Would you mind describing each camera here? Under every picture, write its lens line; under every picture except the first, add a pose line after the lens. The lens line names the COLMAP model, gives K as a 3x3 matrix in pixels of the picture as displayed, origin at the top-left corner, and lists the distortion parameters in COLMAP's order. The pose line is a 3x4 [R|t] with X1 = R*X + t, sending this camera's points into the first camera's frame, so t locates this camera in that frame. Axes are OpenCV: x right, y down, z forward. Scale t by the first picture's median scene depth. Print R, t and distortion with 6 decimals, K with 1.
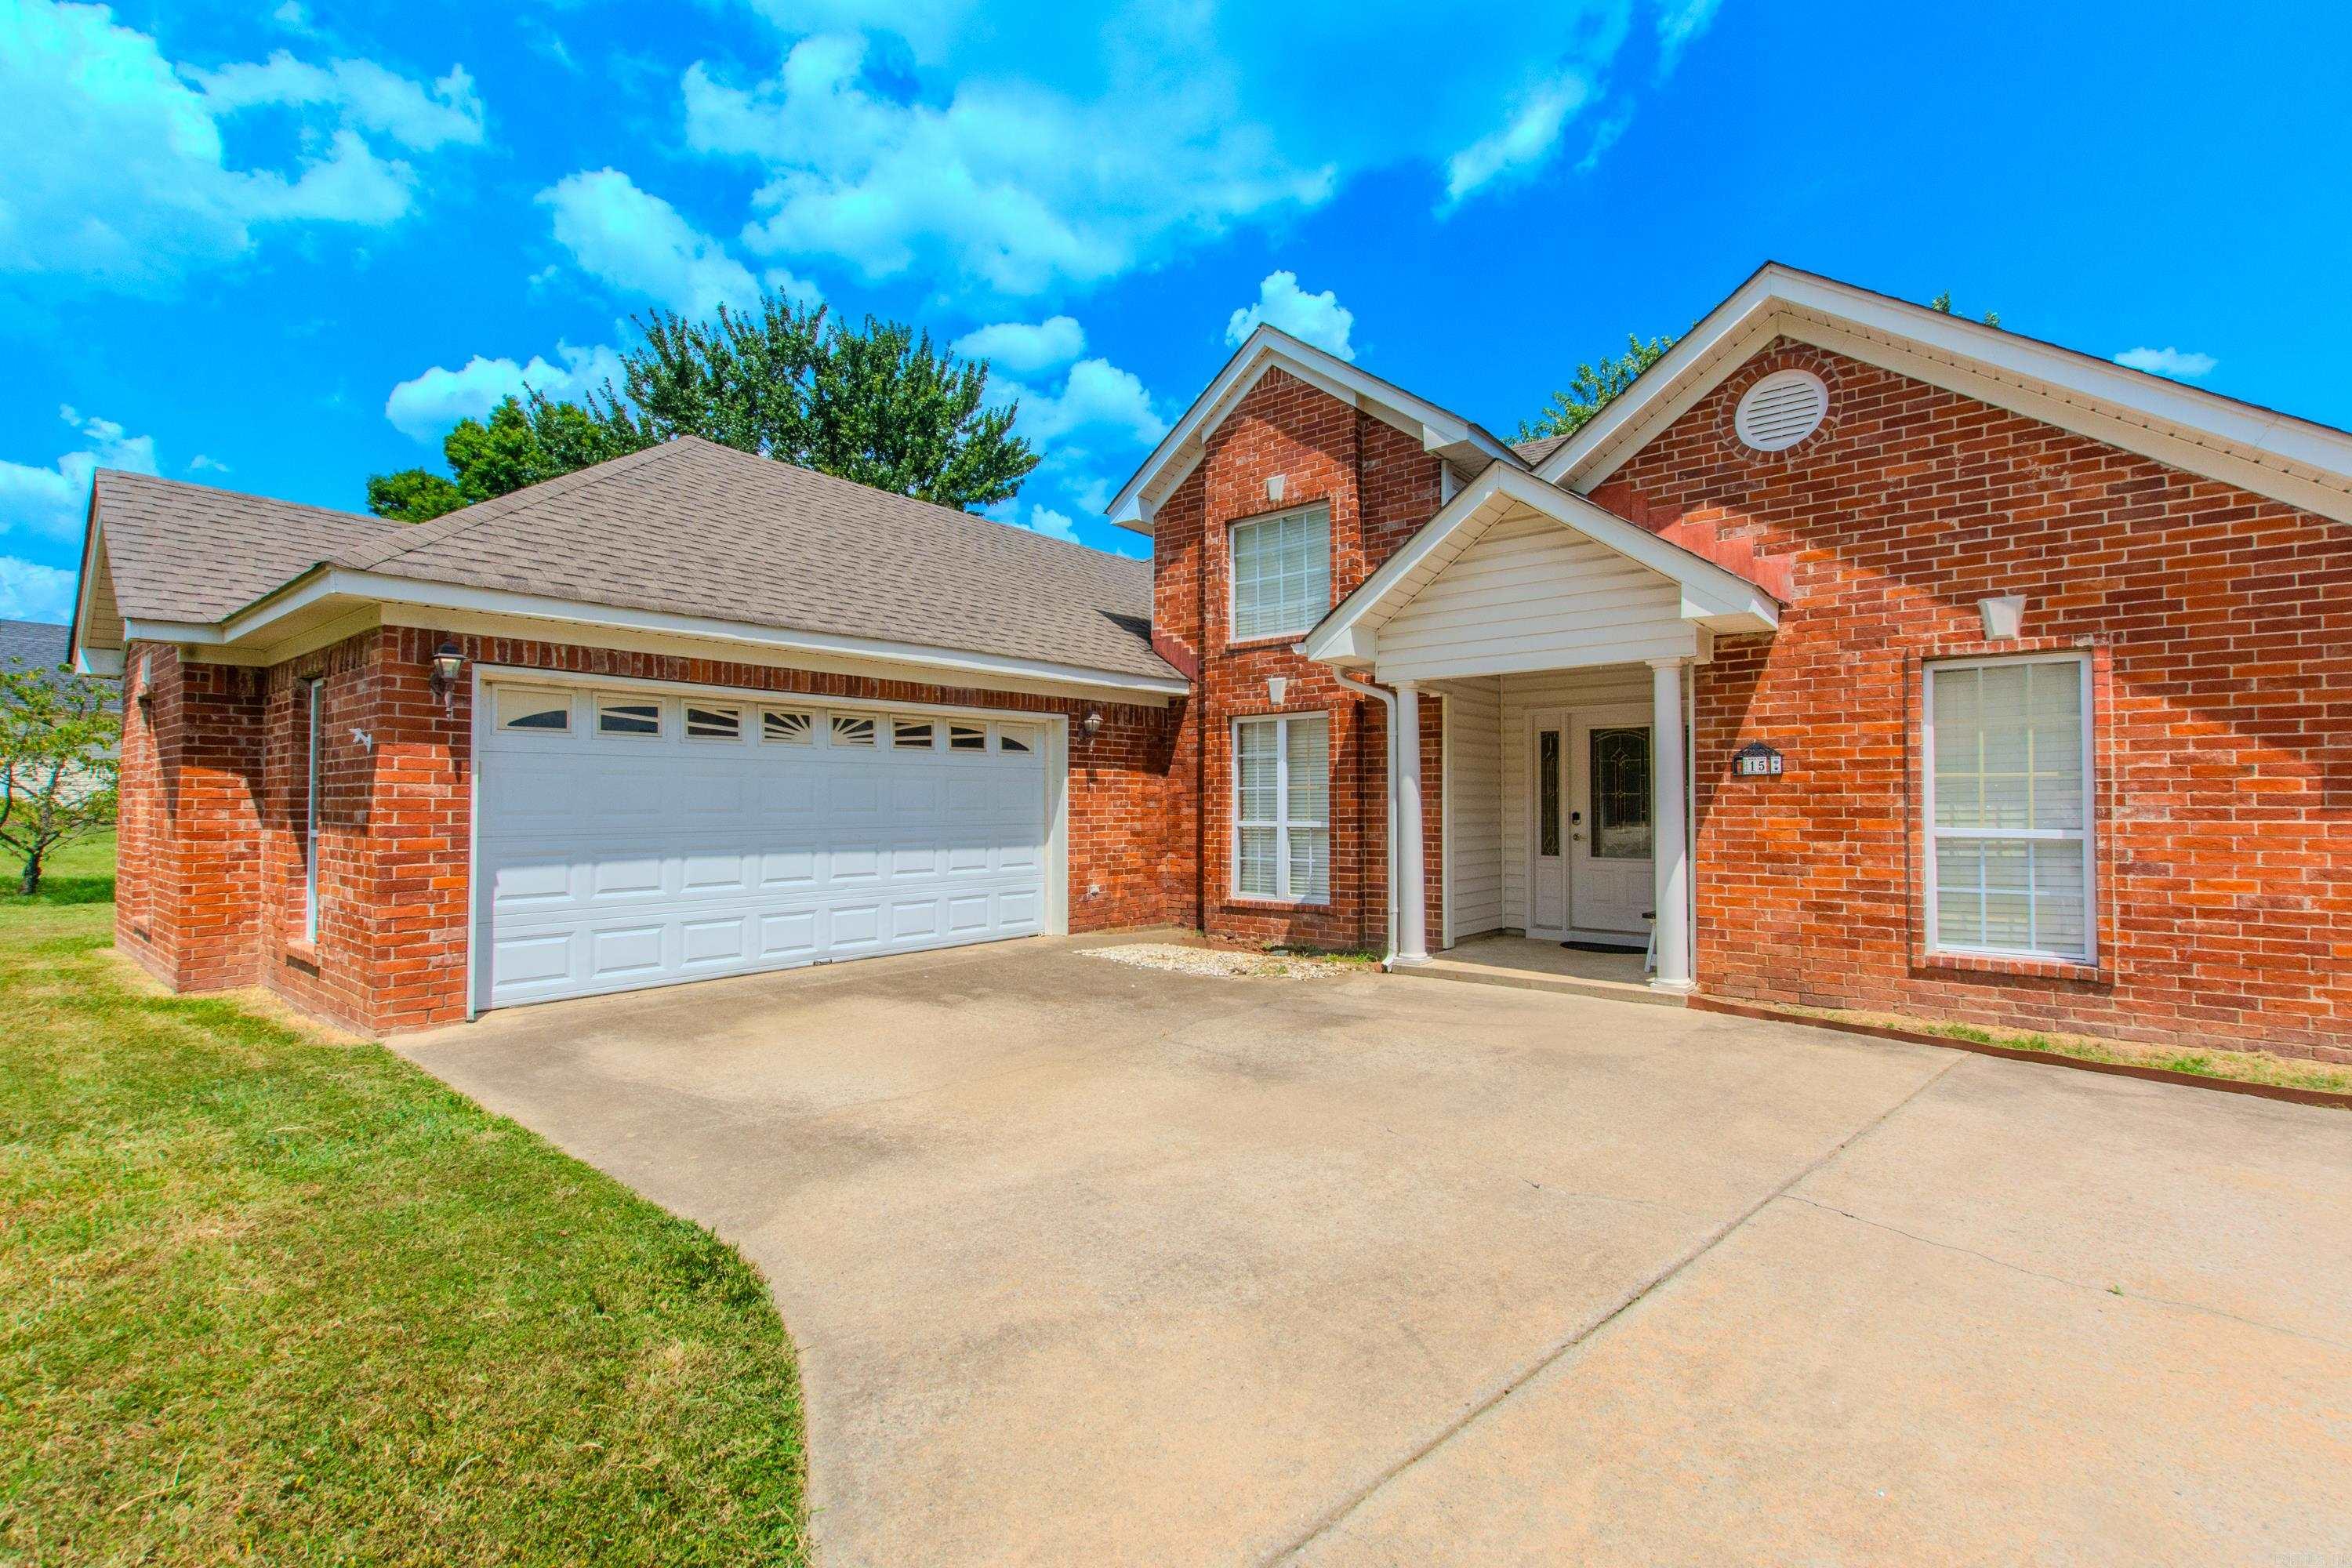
lens RADIAL K [[1056.2, 0, 1193.1], [0, 1056.2, 781.6], [0, 0, 1]] dist [0.002381, -0.002852]
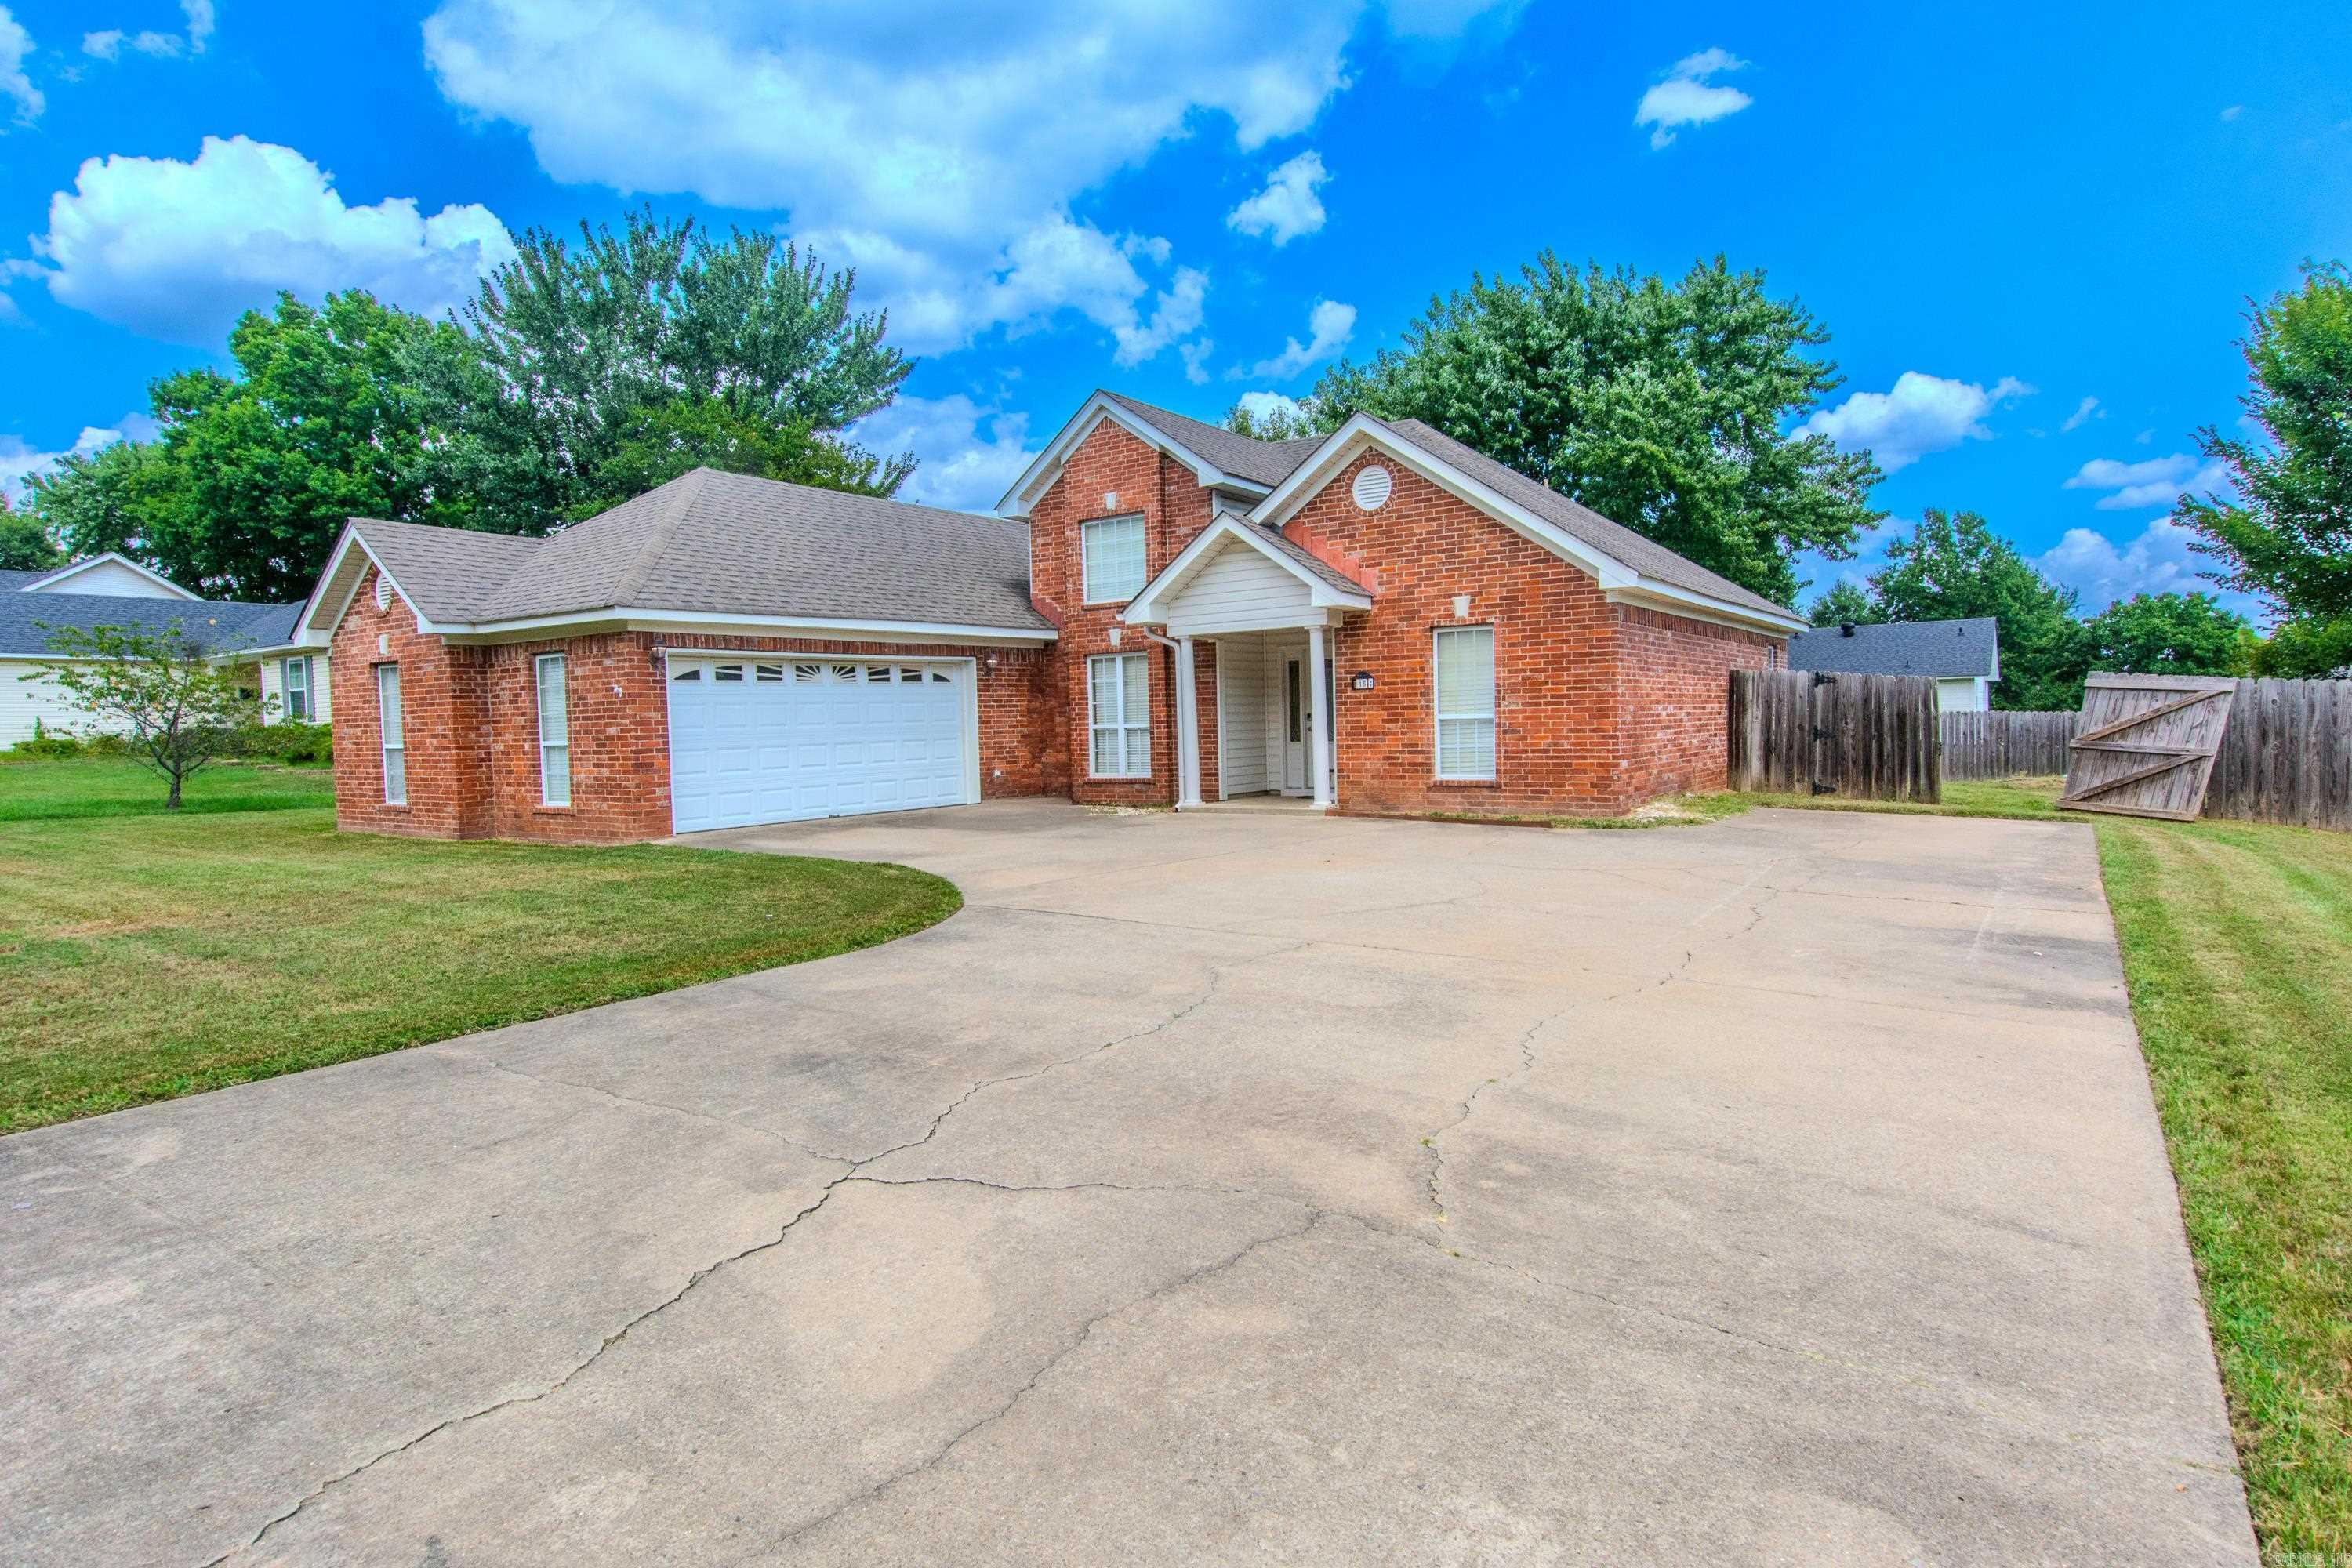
lens RADIAL K [[1300.0, 0, 1205.3], [0, 1300.0, 788.4], [0, 0, 1]] dist [-0.003174, -0.000537]
pose [[0.996258, -0.031090, 0.080646, 0.067189], [0.025215, 0.997023, 0.072866, -0.004807], [-0.082672, -0.070559, 0.994076, -1.130898]]
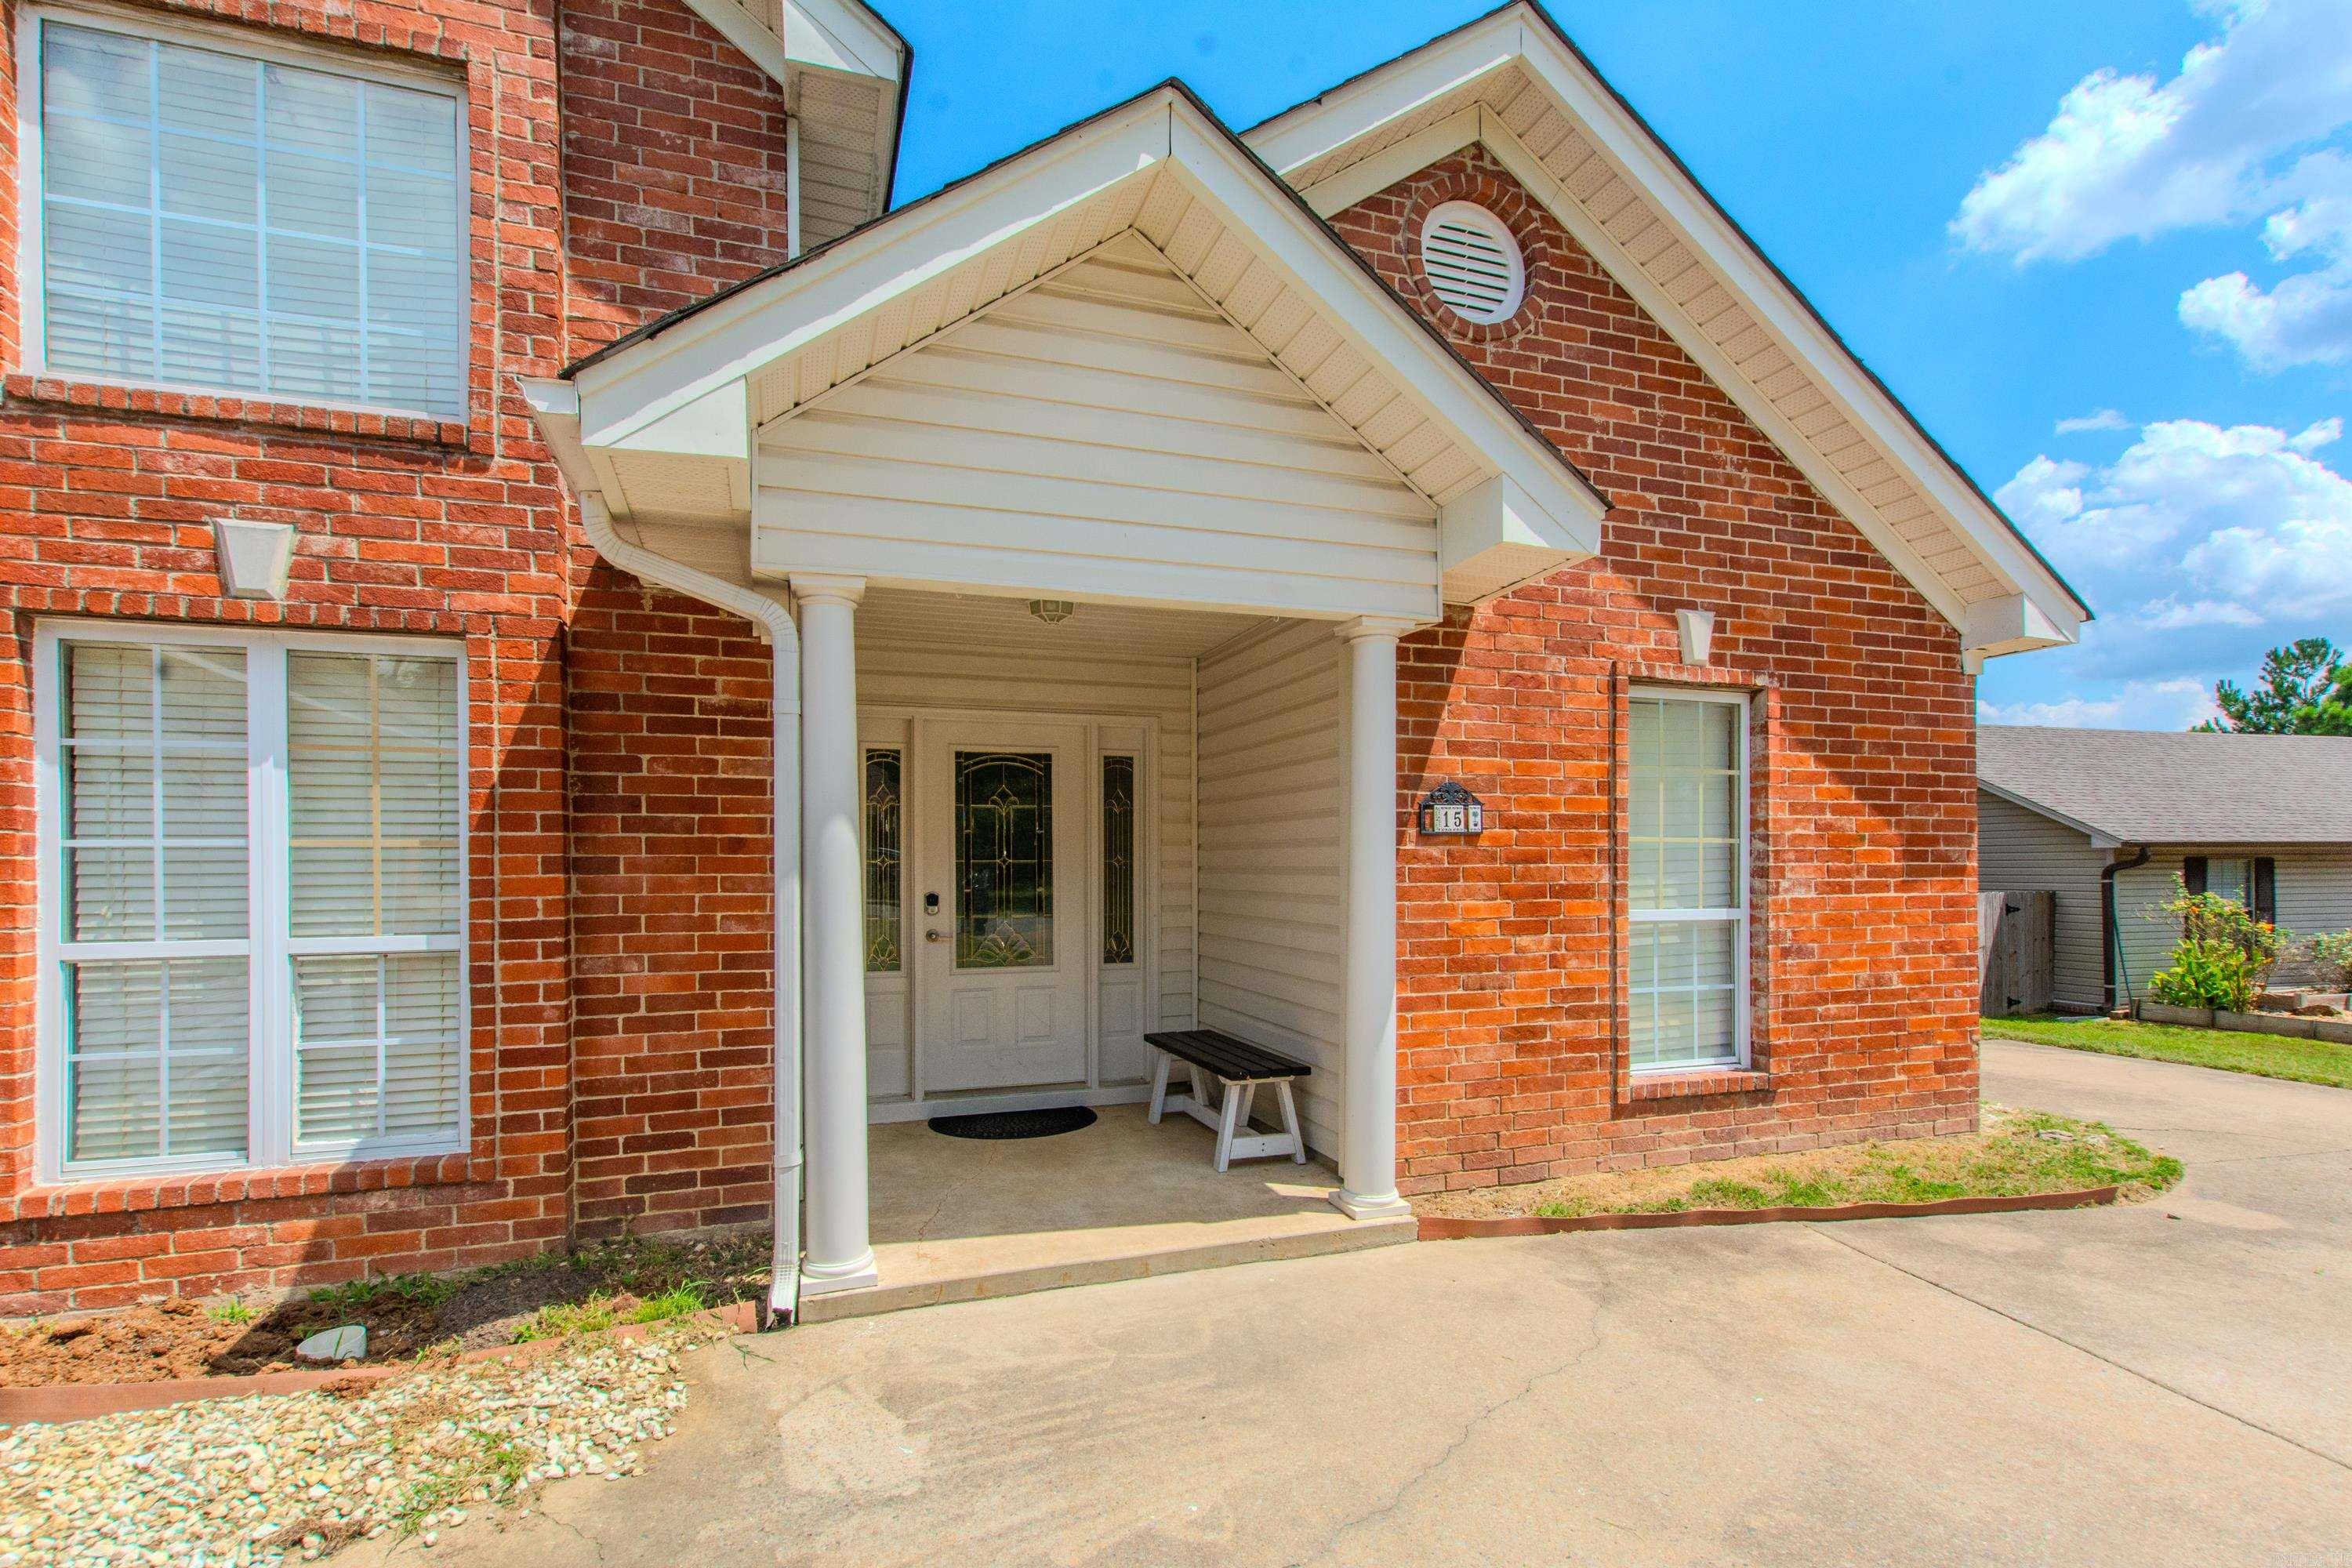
lens RADIAL K [[1056.2, 0, 1193.1], [0, 1056.2, 868.1], [0, 0, 1]] dist [0.002381, -0.002852]
pose [[0.519572, -0.006750, 0.854400, -0.072605], [-0.014450, 0.999756, 0.016685, 0.005242], [-0.854304, -0.021015, 0.519348, 0.735817]]
